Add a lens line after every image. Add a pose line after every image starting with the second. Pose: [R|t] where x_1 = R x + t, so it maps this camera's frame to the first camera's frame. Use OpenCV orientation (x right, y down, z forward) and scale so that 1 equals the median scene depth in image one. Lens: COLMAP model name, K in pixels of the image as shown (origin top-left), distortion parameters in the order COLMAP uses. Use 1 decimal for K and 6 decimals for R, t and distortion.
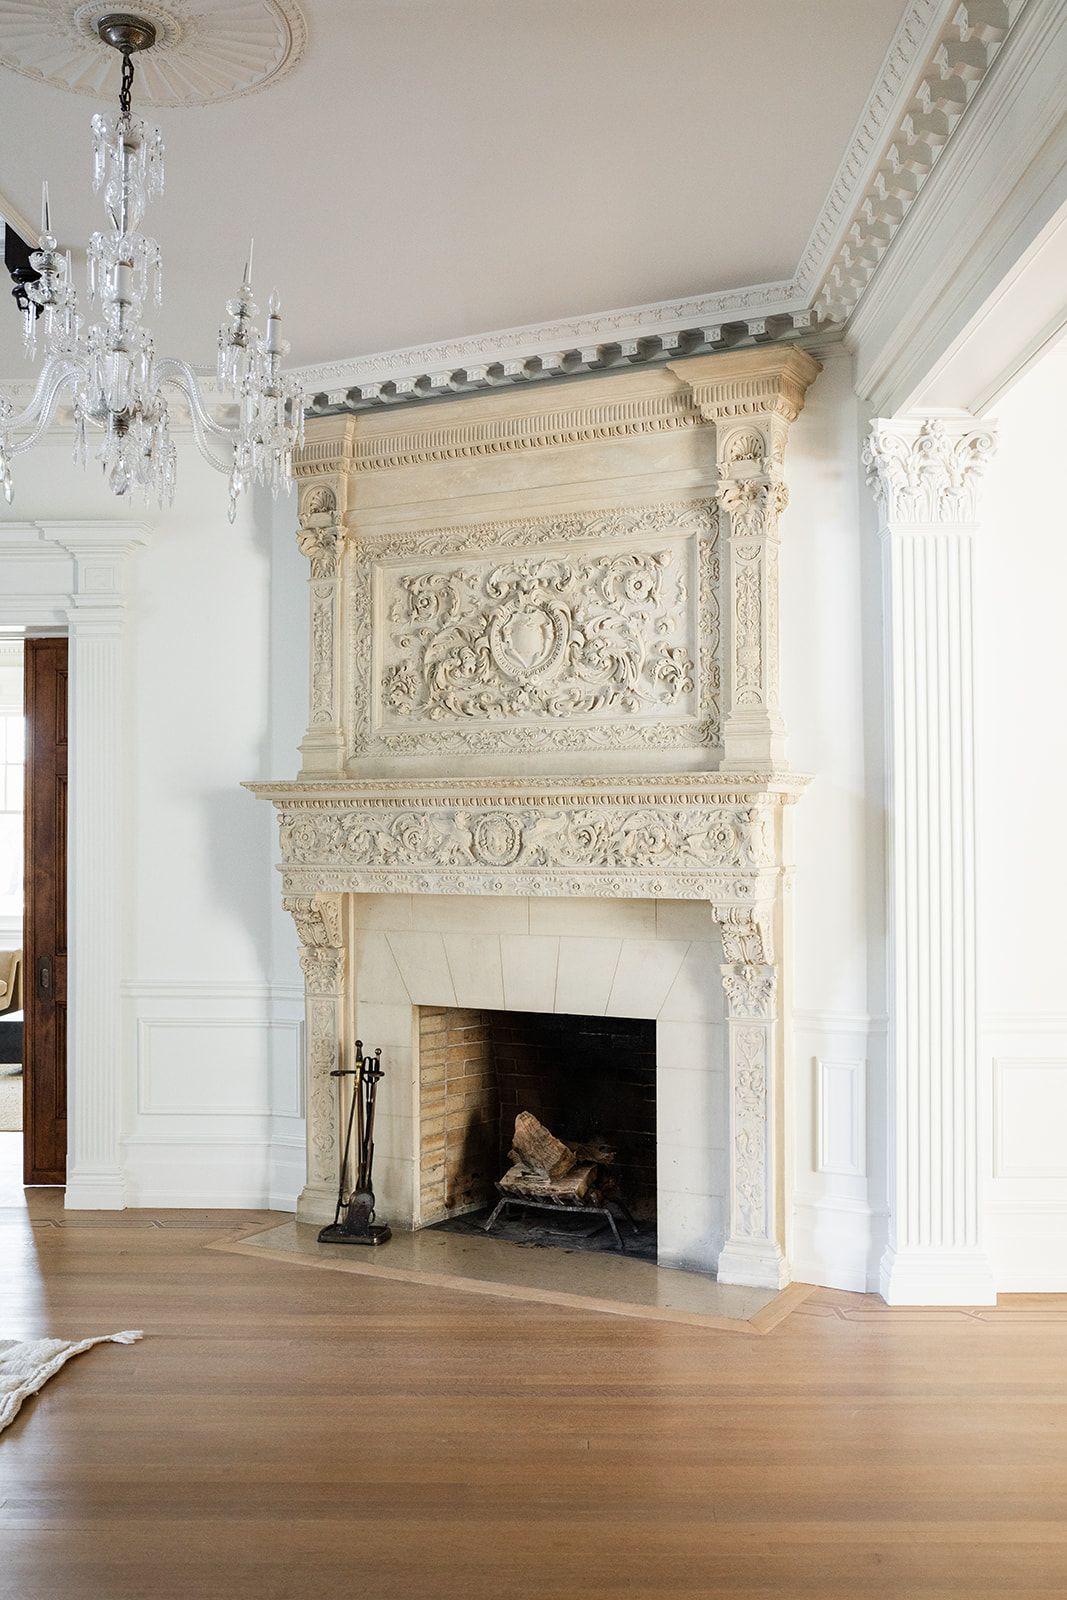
lens RADIAL K [[1526.7, 0, 532.1], [0, 1526.7, 793.9], [0, 0, 1]] dist [-0.010133, 0.000000]
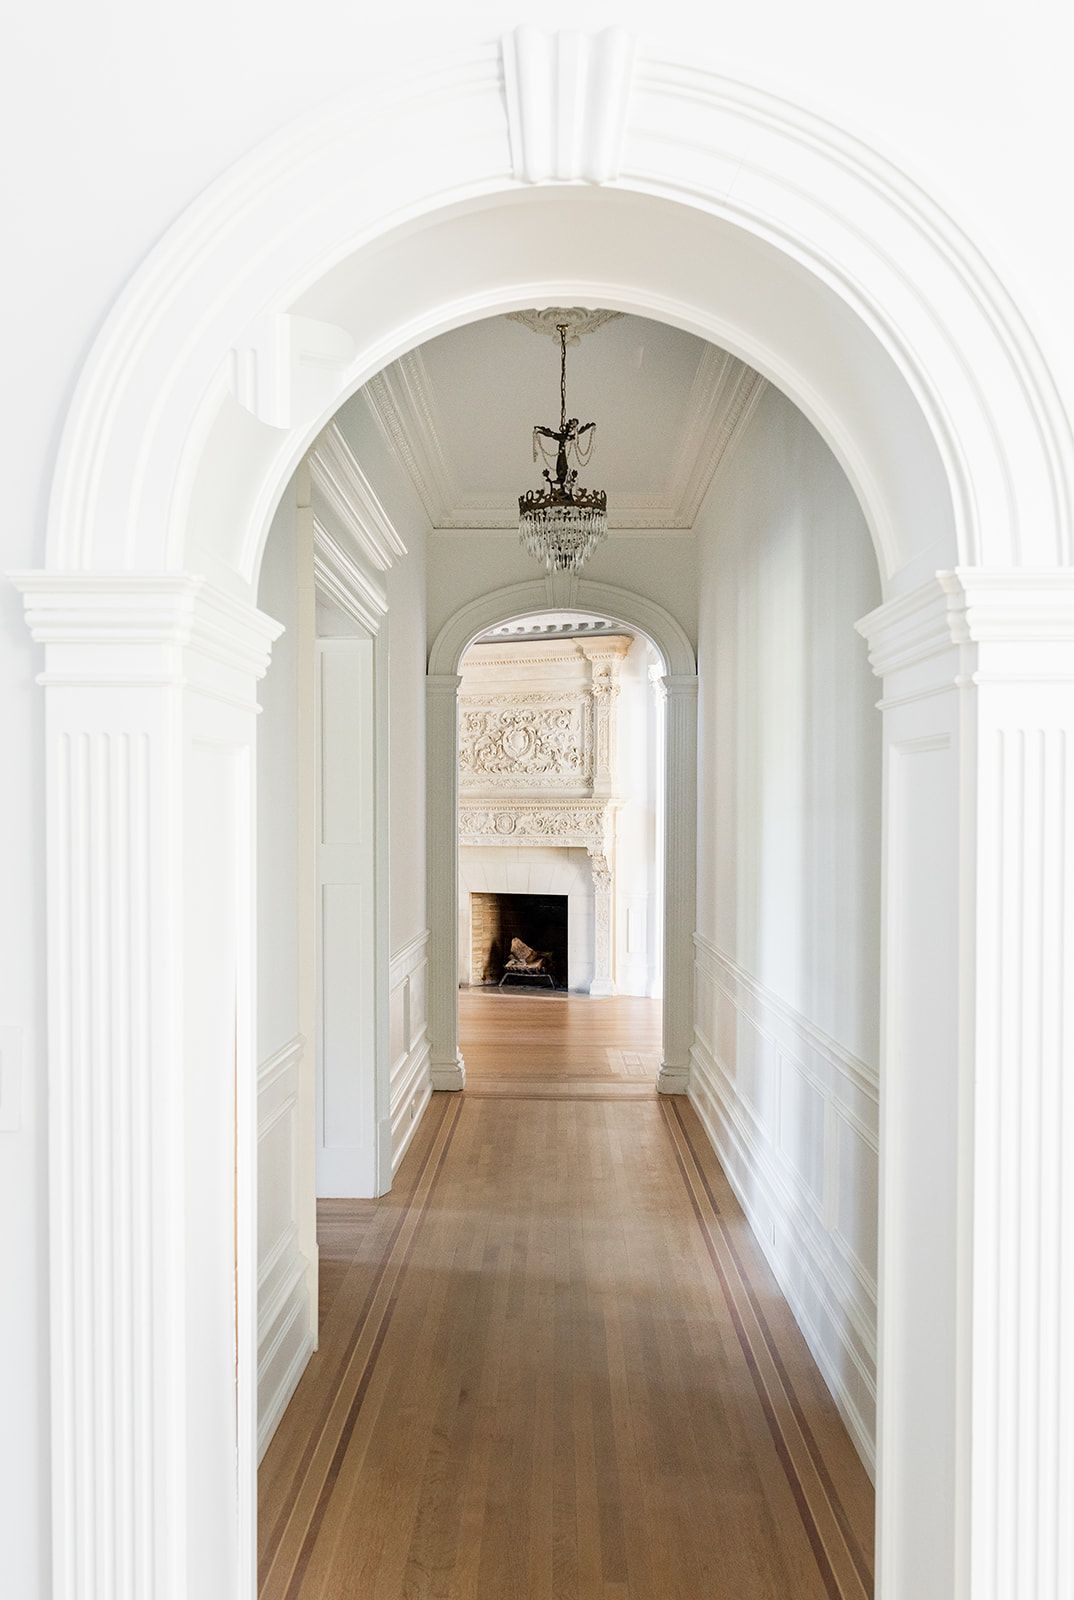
lens RADIAL K [[1526.7, 0, 536.3], [0, 1526.7, 804.6], [0, 0, 1]] dist [-0.010133, 0.000000]
pose [[0.999956, 0.005660, 0.007510, 0.008482], [-0.005764, 0.999886, 0.013928, -0.034741], [-0.007430, -0.013971, 0.999875, -1.428693]]
